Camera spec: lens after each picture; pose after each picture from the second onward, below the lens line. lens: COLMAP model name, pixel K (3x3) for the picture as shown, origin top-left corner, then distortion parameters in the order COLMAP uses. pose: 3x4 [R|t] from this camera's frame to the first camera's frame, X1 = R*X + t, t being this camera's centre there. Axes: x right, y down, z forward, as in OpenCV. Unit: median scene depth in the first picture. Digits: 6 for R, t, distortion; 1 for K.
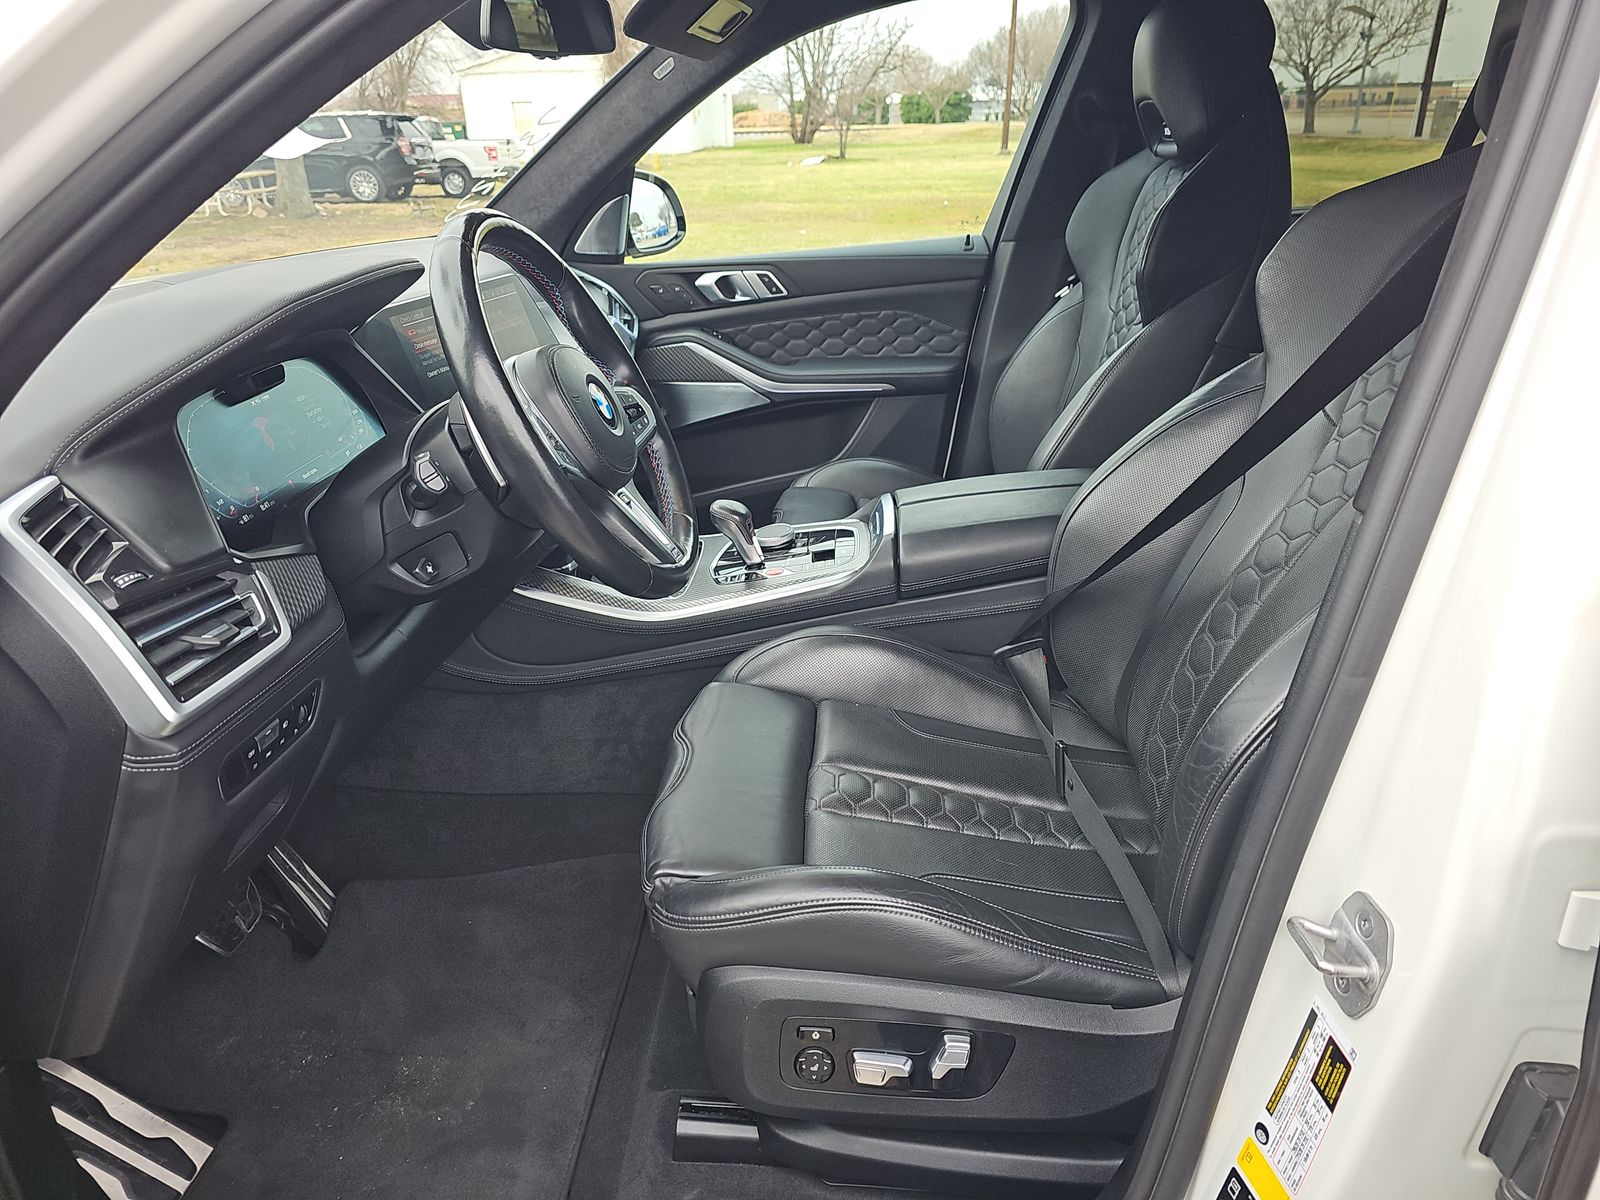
lens RADIAL K [[1074.3, 0, 804.8], [0, 1074.3, 602.3], [0, 0, 1]] dist [0.054053, -0.042637]
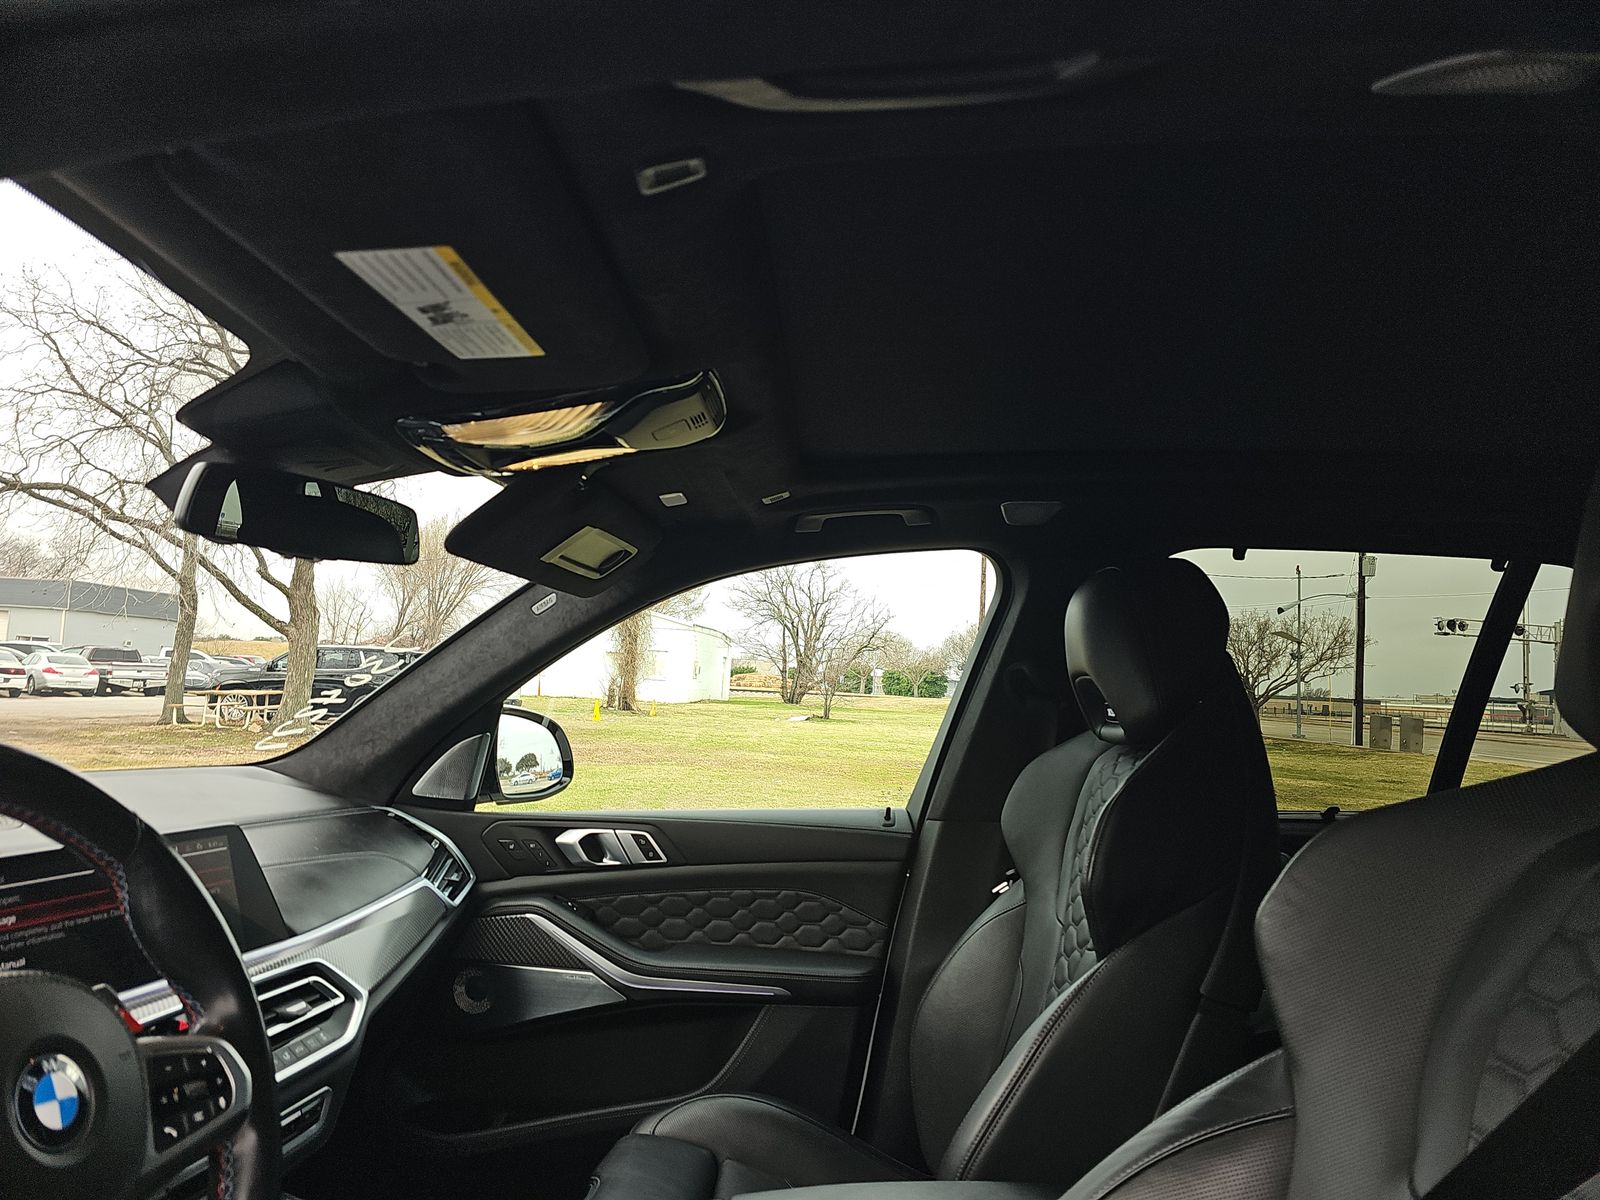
lens RADIAL K [[1074.3, 0, 814.7], [0, 1074.3, 592.9], [0, 0, 1]] dist [0.054053, -0.042637]
pose [[0.996924, 0.077830, 0.009269, 0.071309], [-0.063672, 0.873134, -0.483305, -0.076800], [-0.045708, 0.481228, 0.875403, 0.187860]]
